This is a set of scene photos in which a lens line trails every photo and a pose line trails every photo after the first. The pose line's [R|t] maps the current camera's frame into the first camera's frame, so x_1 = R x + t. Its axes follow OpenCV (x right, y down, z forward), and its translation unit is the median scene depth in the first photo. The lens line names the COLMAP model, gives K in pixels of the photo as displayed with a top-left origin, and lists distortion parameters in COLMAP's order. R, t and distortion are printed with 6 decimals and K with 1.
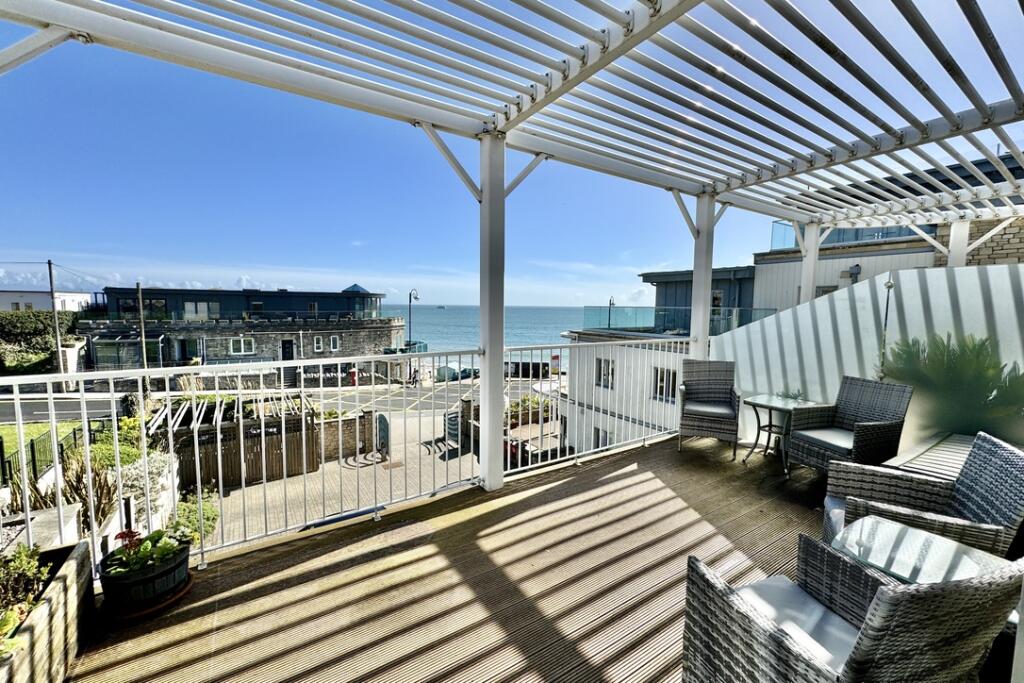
lens RADIAL K [[410.2, 0, 507.4], [0, 410.2, 342.3], [0, 0, 1]] dist [-0.001273, 0.000012]
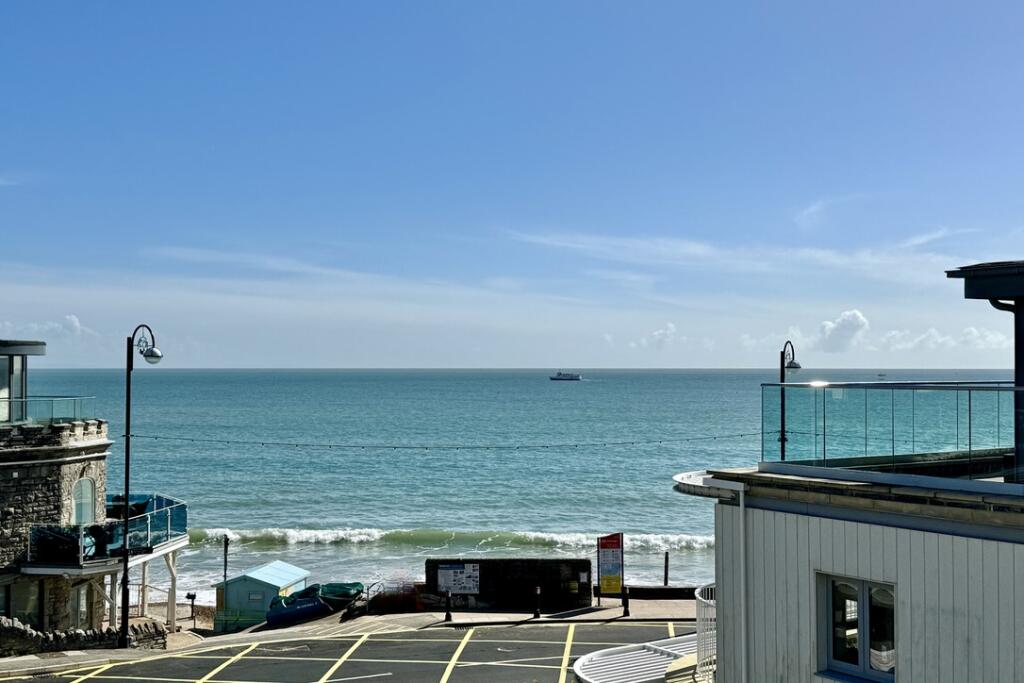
lens RADIAL K [[1220.4, 0, 513.6], [0, 1220.4, 341.5], [0, 0, 1]] dist [0.002796, 0.000000]
pose [[0.997313, -0.007254, 0.072893, -0.026034], [0.015164, 0.993975, -0.108554, -0.017110], [-0.071666, 0.109368, 0.991414, 0.110381]]
